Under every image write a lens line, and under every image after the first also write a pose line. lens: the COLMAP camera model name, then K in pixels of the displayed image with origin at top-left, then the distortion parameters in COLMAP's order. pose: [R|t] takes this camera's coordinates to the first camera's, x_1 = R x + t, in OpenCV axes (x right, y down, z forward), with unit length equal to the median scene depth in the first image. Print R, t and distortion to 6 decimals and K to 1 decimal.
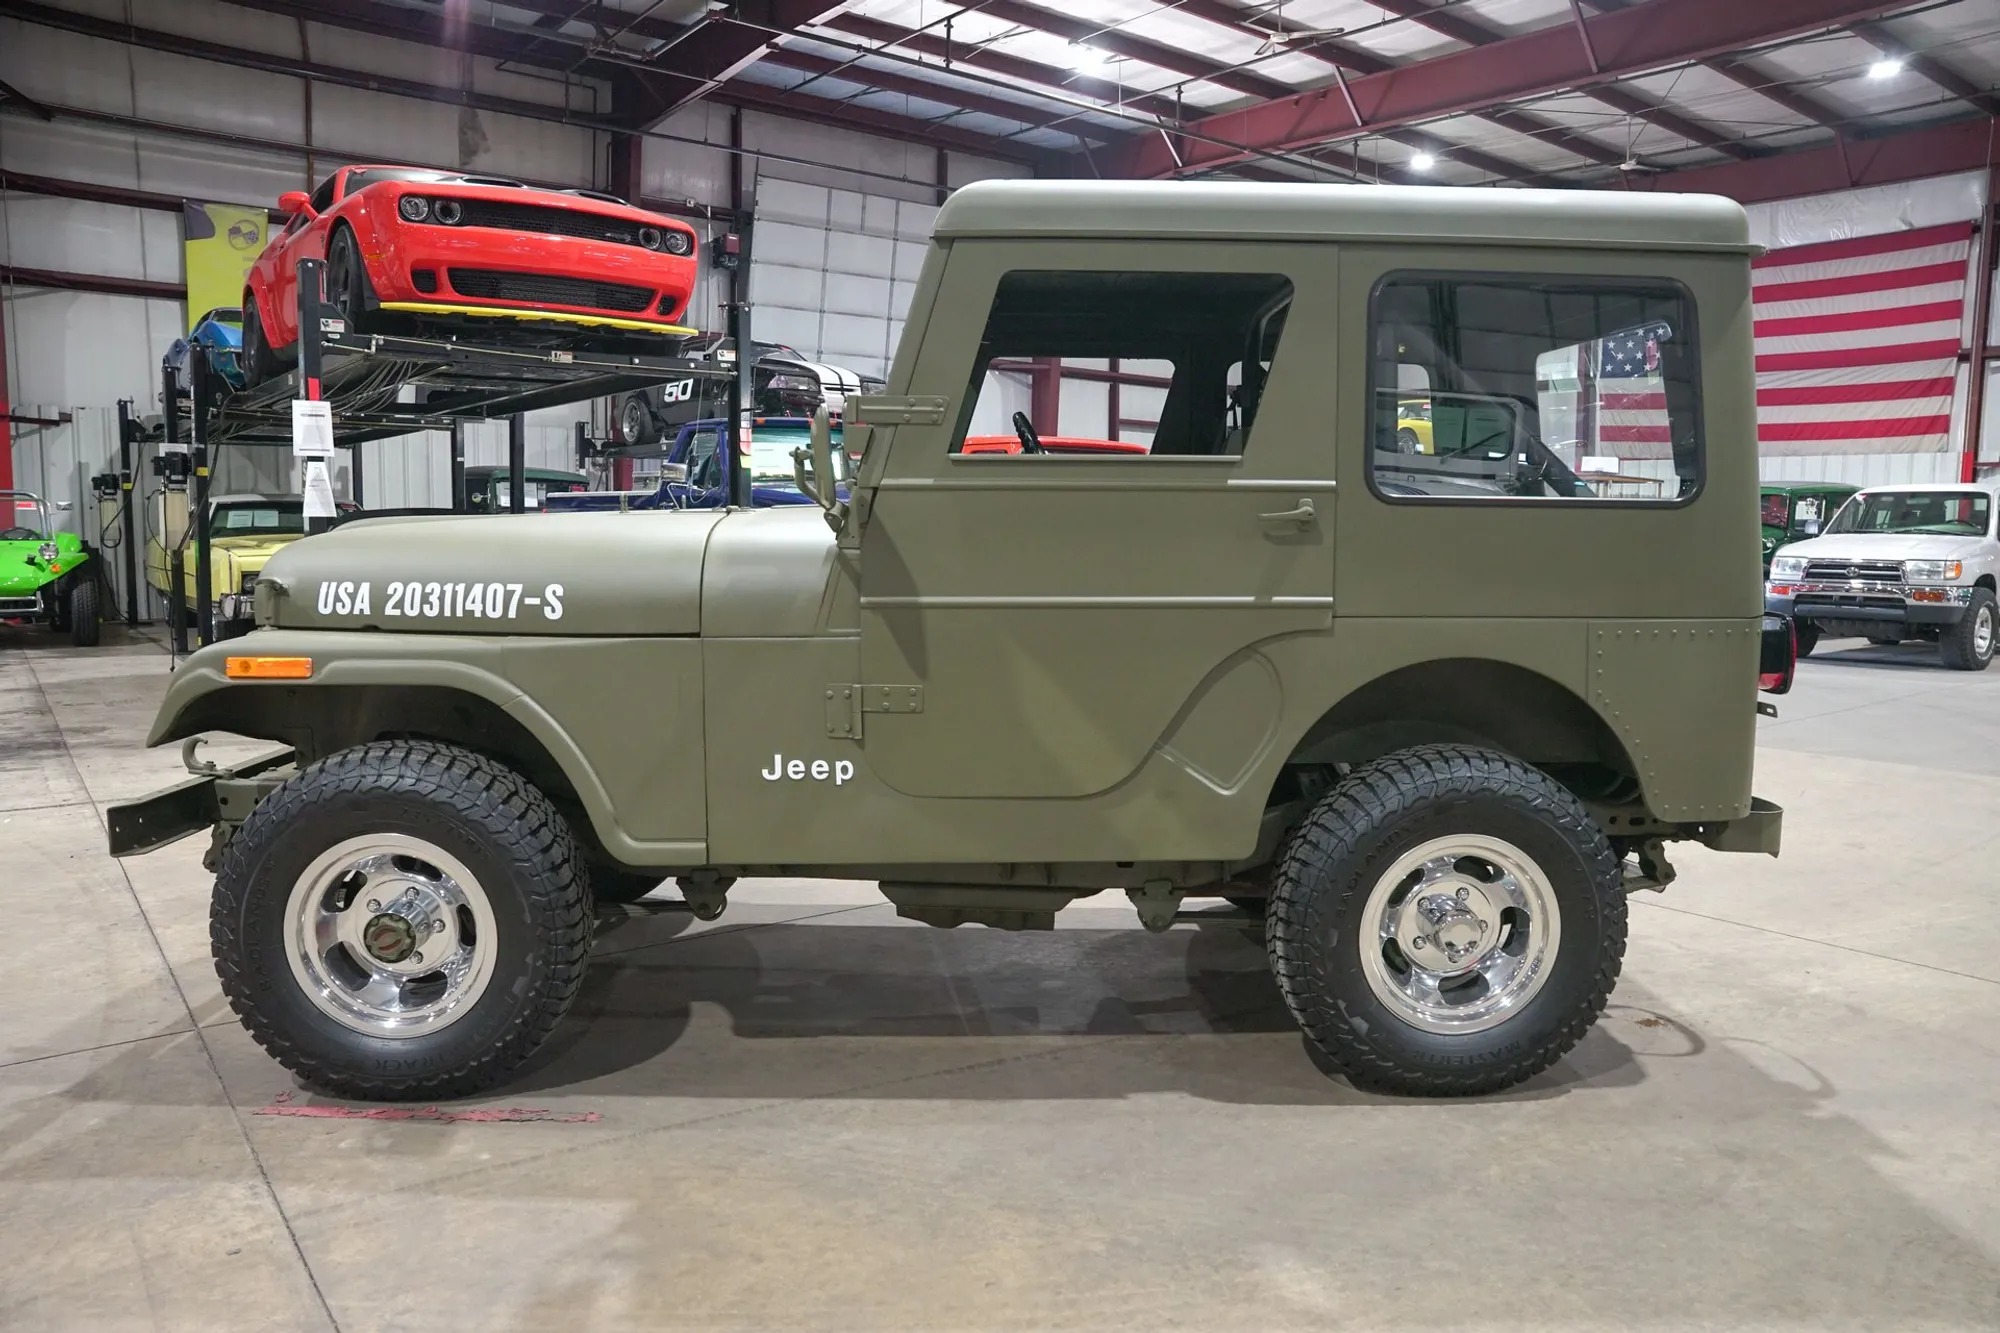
lens RADIAL K [[1369.3, 0, 1008.6], [0, 1369.3, 662.8], [0, 0, 1]] dist [-0.138905, 0.106857]
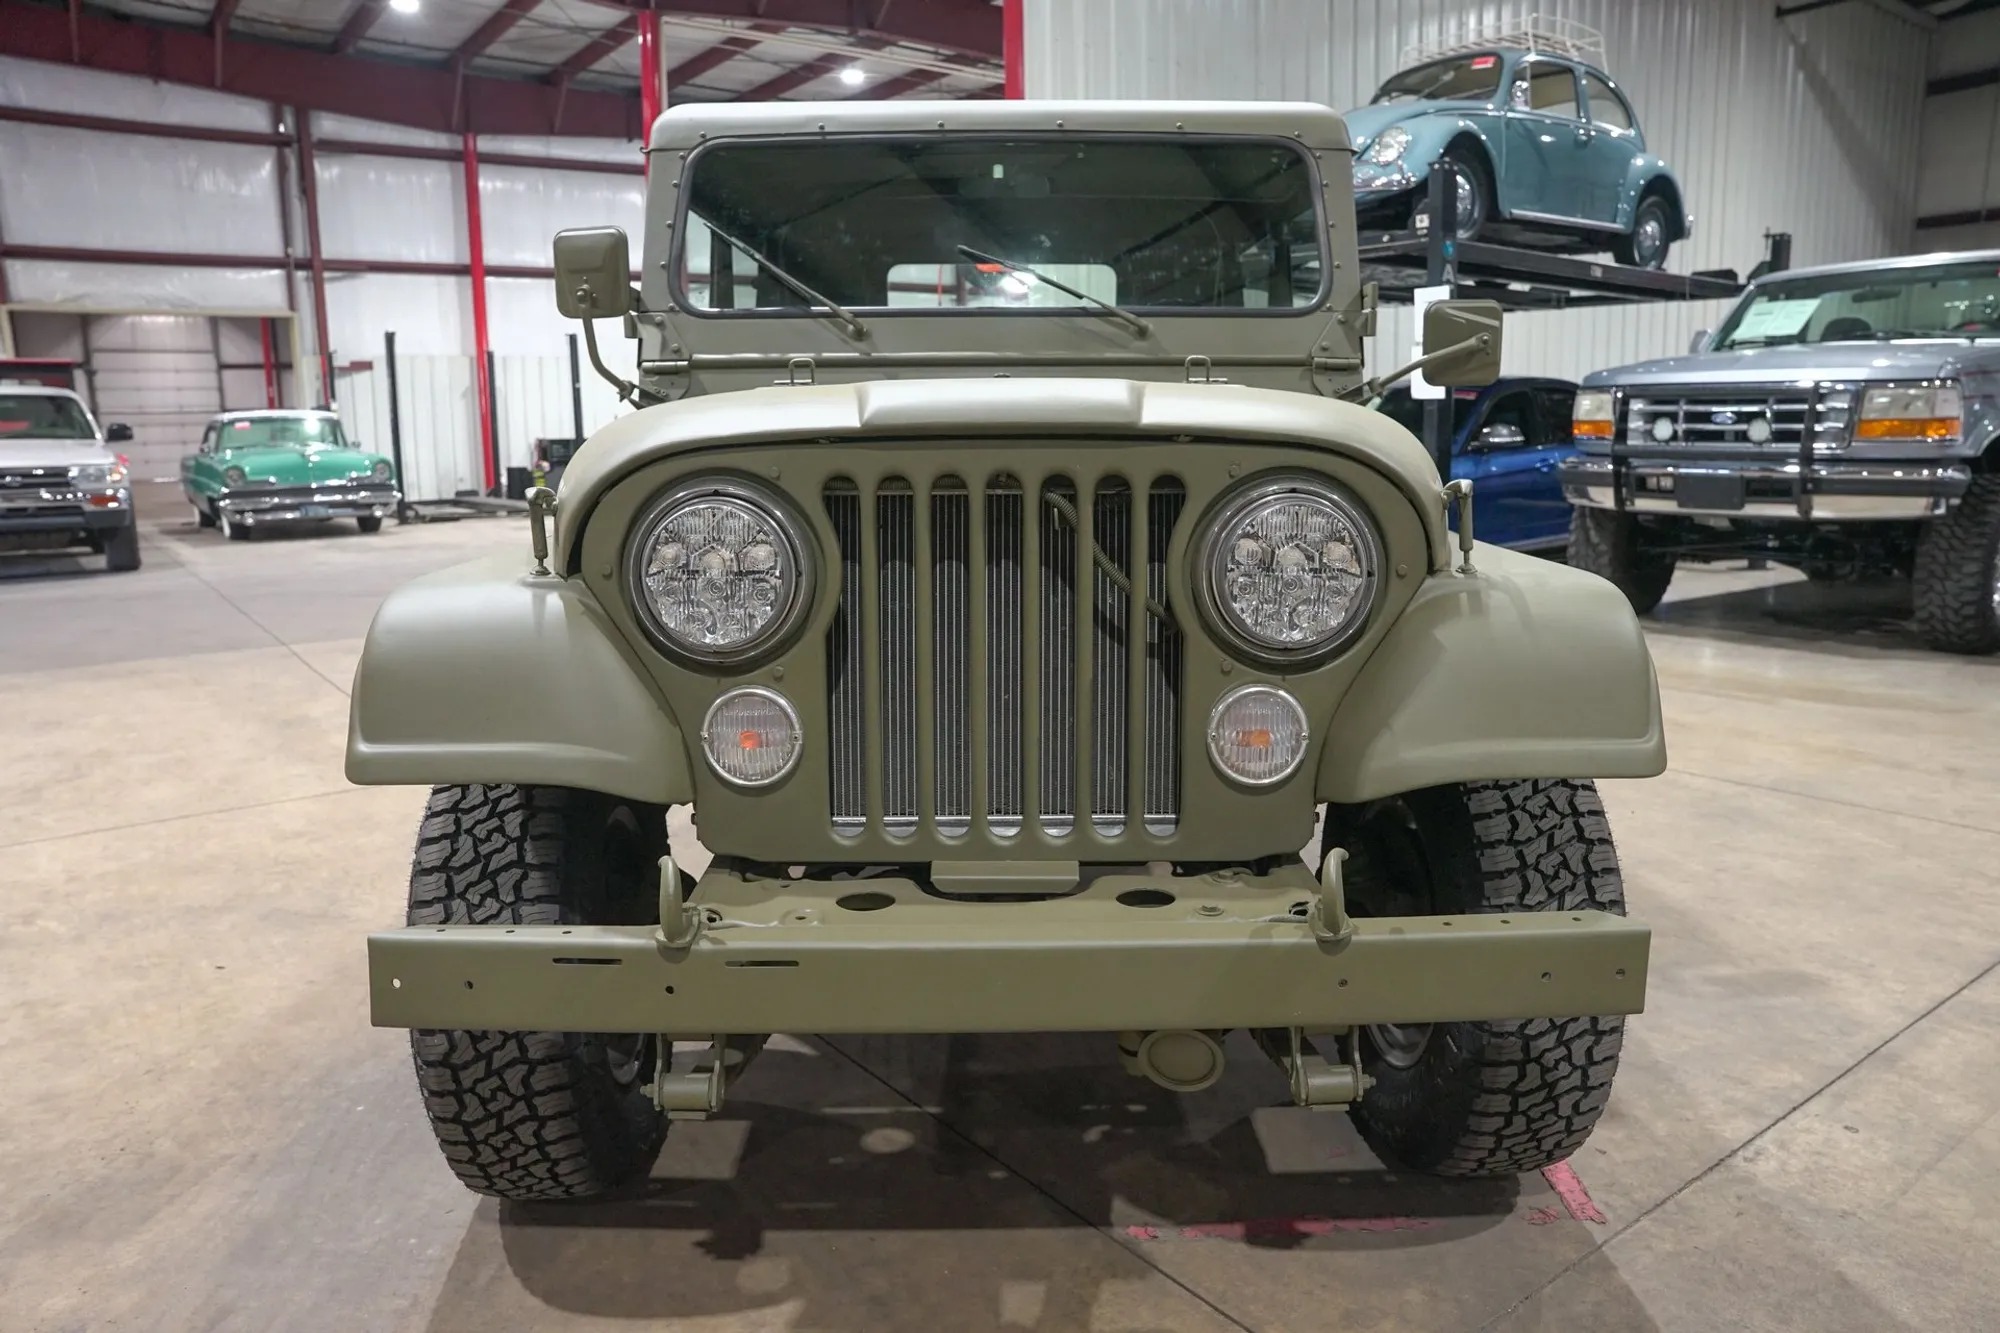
lens RADIAL K [[1369.3, 0, 1005.6], [0, 1369.3, 667.2], [0, 0, 1]] dist [-0.138905, 0.106857]
pose [[0.028822, -0.184968, 0.982322, -0.988648], [0.115858, 0.976725, 0.180514, -0.096985], [-0.992848, 0.108607, 0.049581, 1.003726]]
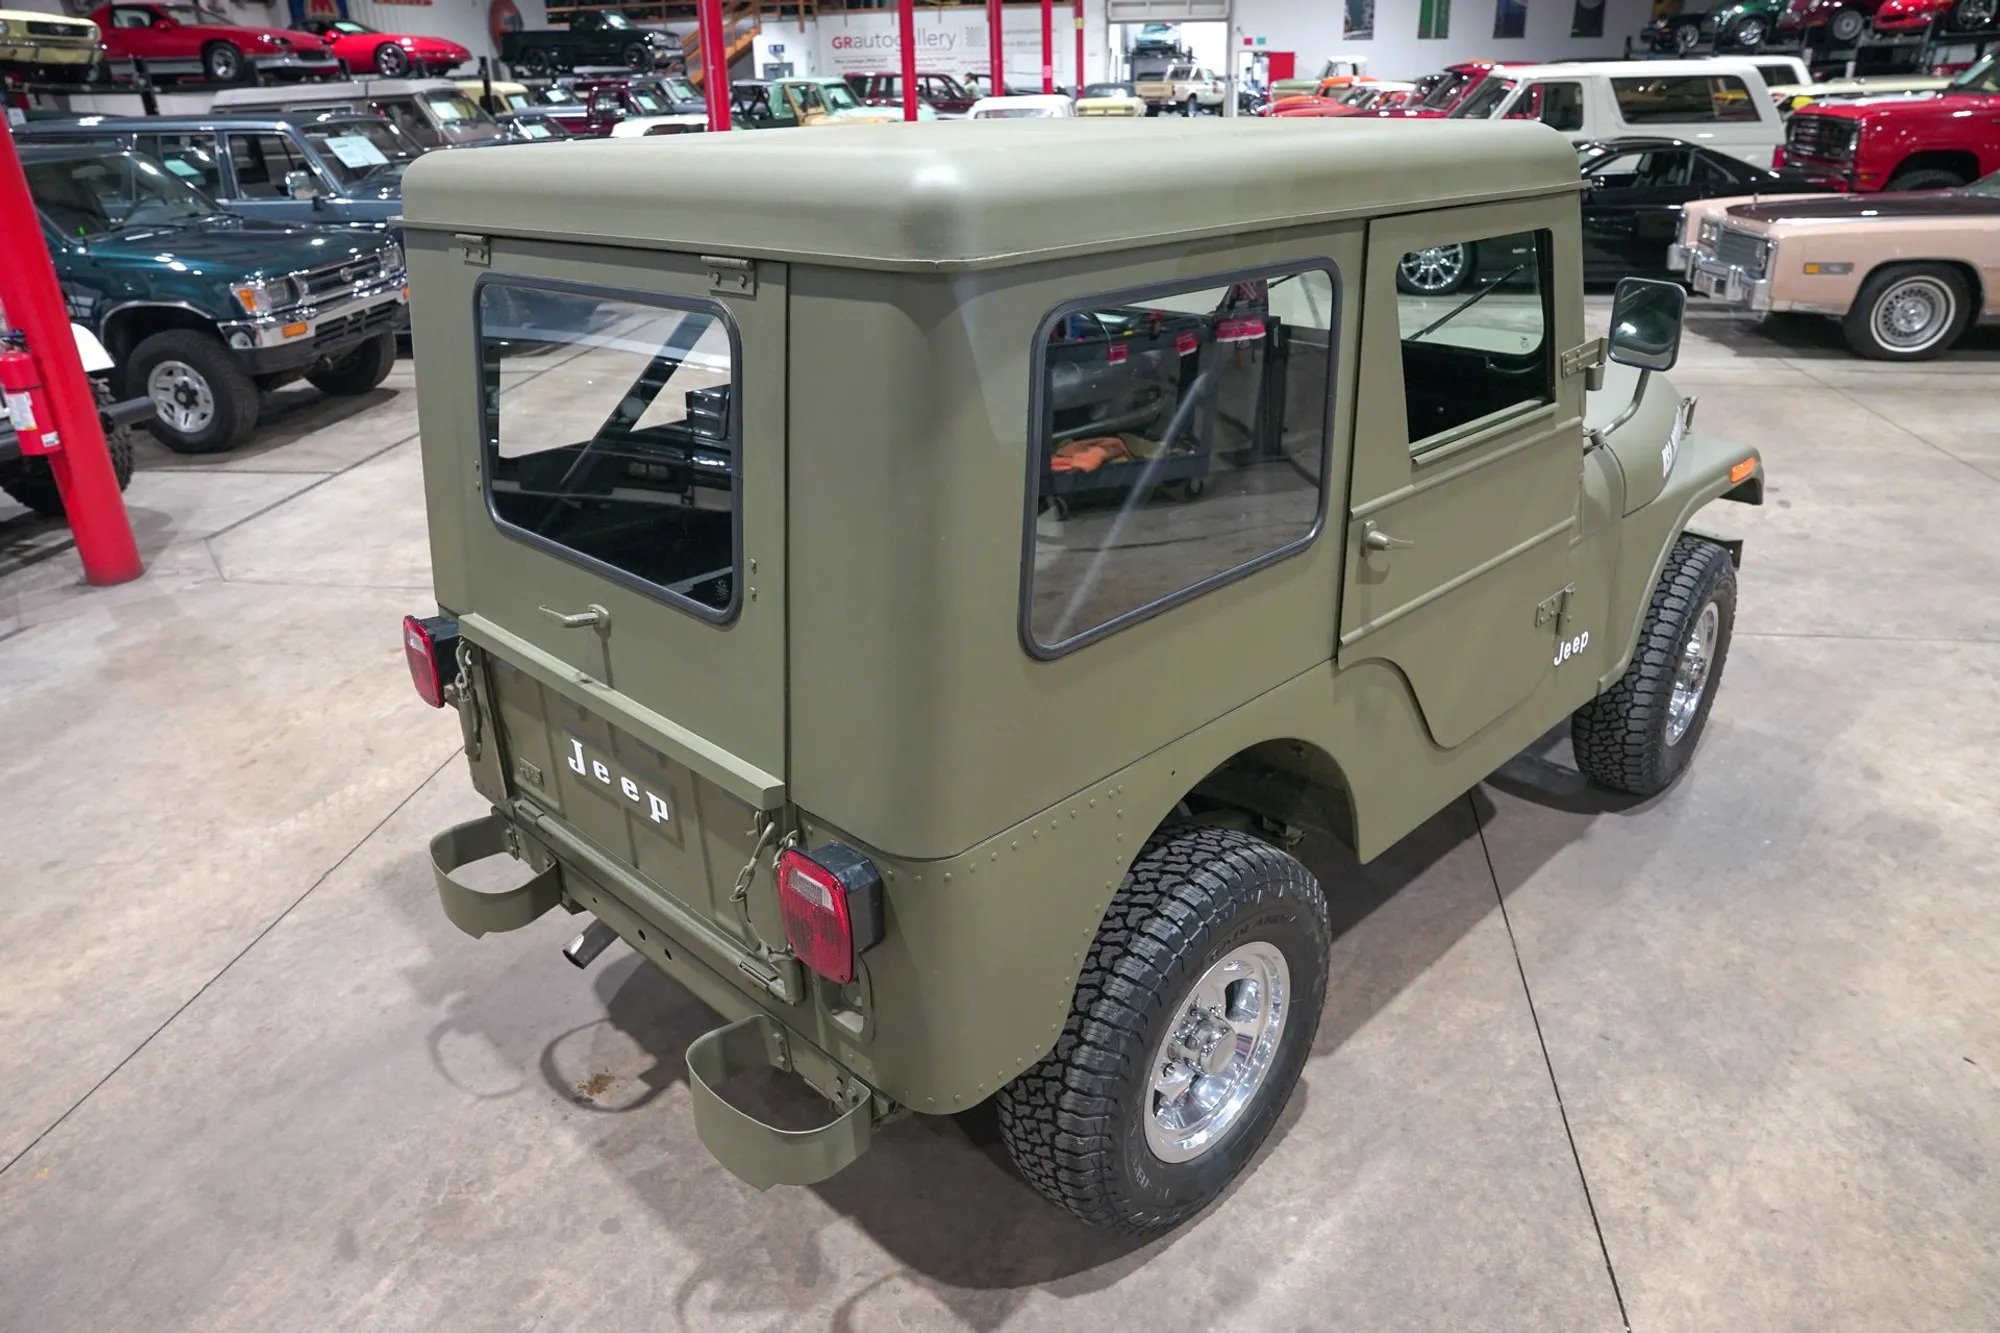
lens RADIAL K [[1369.3, 0, 1004.1], [0, 1369.3, 666.4], [0, 0, 1]] dist [-0.138905, 0.106857]
pose [[-0.733157, 0.285924, -0.617031, 0.740851], [-0.050320, 0.882025, 0.468509, -0.397256], [0.678195, 0.374540, -0.632275, 1.609173]]
